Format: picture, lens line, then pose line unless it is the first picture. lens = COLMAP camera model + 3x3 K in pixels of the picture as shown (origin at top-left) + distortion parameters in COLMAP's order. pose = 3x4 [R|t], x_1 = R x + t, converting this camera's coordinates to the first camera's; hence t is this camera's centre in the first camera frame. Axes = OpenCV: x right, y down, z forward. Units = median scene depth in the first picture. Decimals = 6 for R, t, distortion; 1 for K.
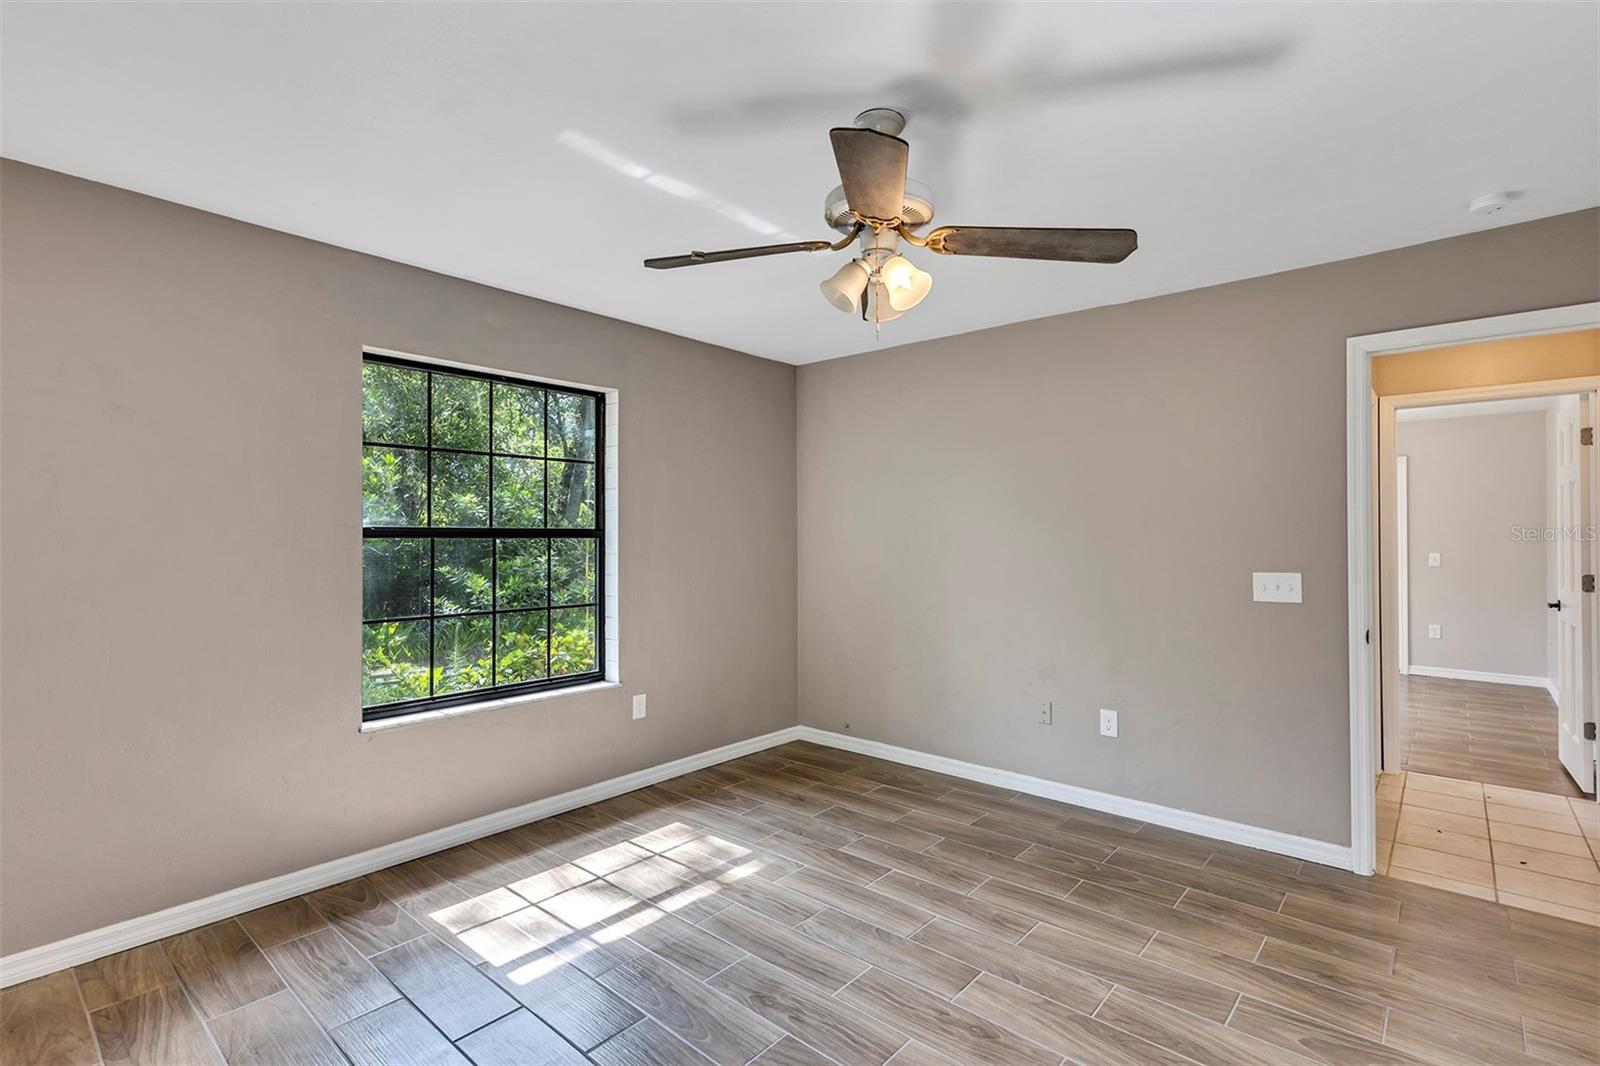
lens RADIAL K [[732.2, 0, 833.6], [0, 732.2, 526.9], [0, 0, 1]] dist [0.018871, -0.000418]
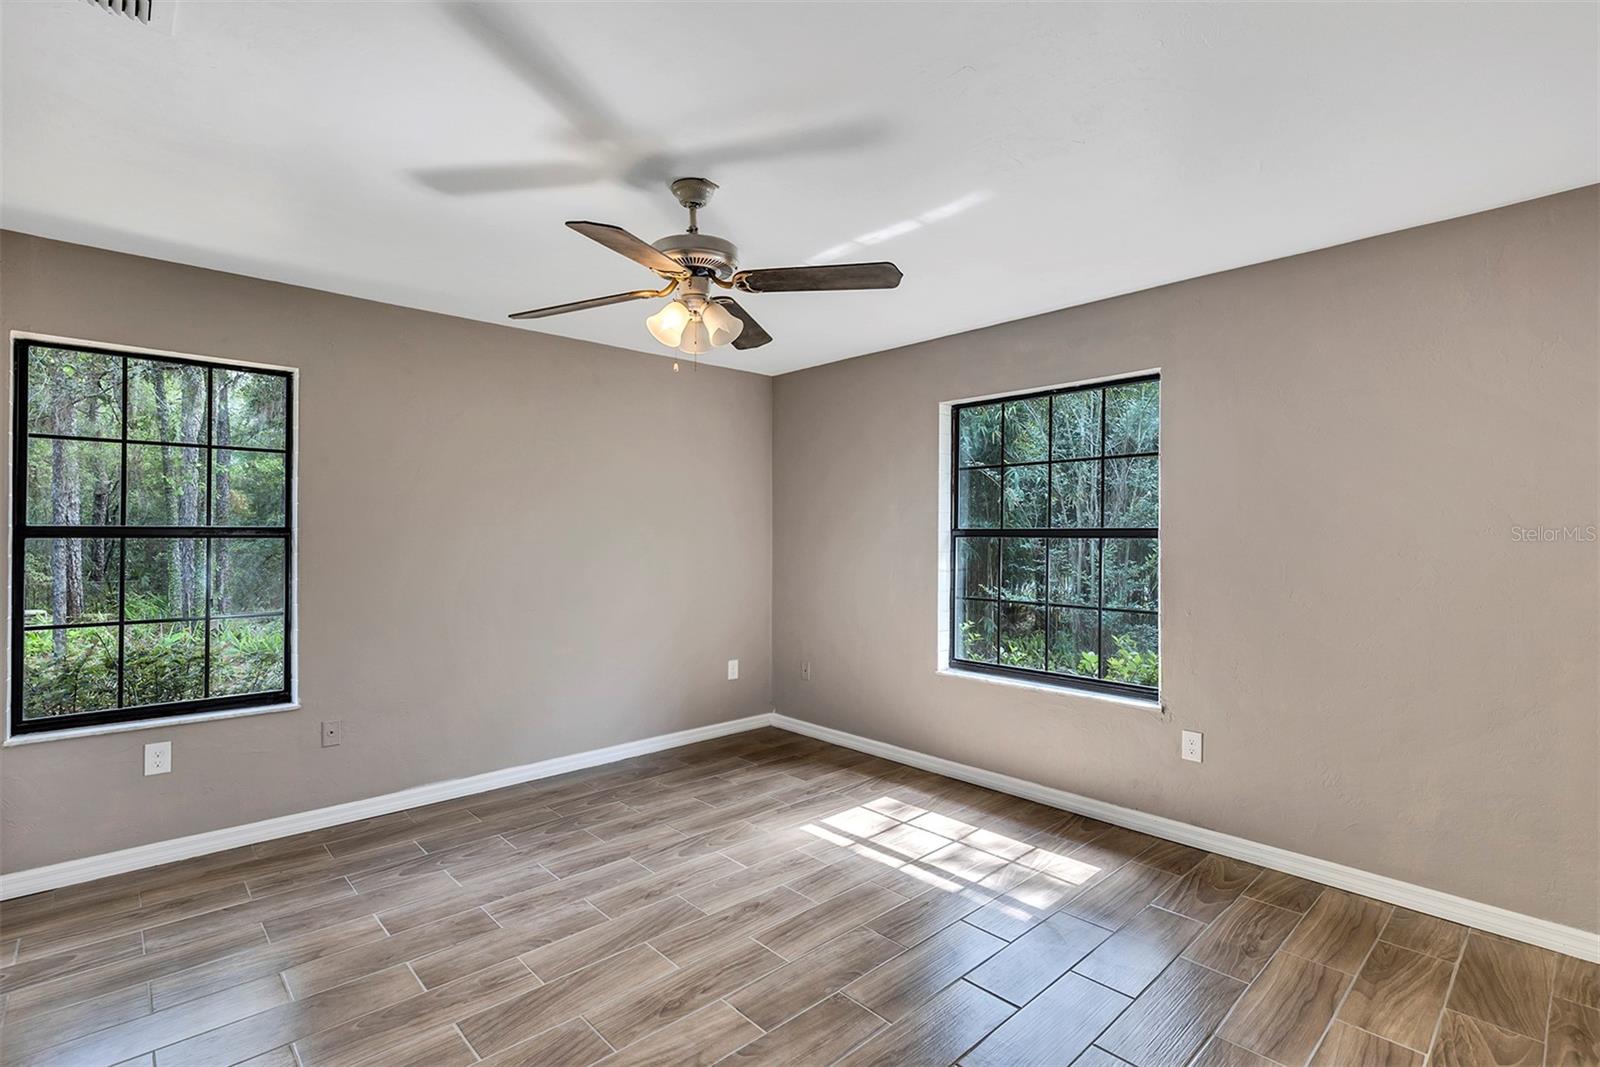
lens RADIAL K [[779.0, 0, 793.3], [0, 779.0, 534.9], [0, 0, 1]] dist [0.001275, 0.001329]
pose [[-0.146502, -0.004445, -0.989200, 0.834010], [0.012294, 0.999904, -0.006314, 0.011679], [0.989134, -0.013087, -0.146433, 0.875714]]
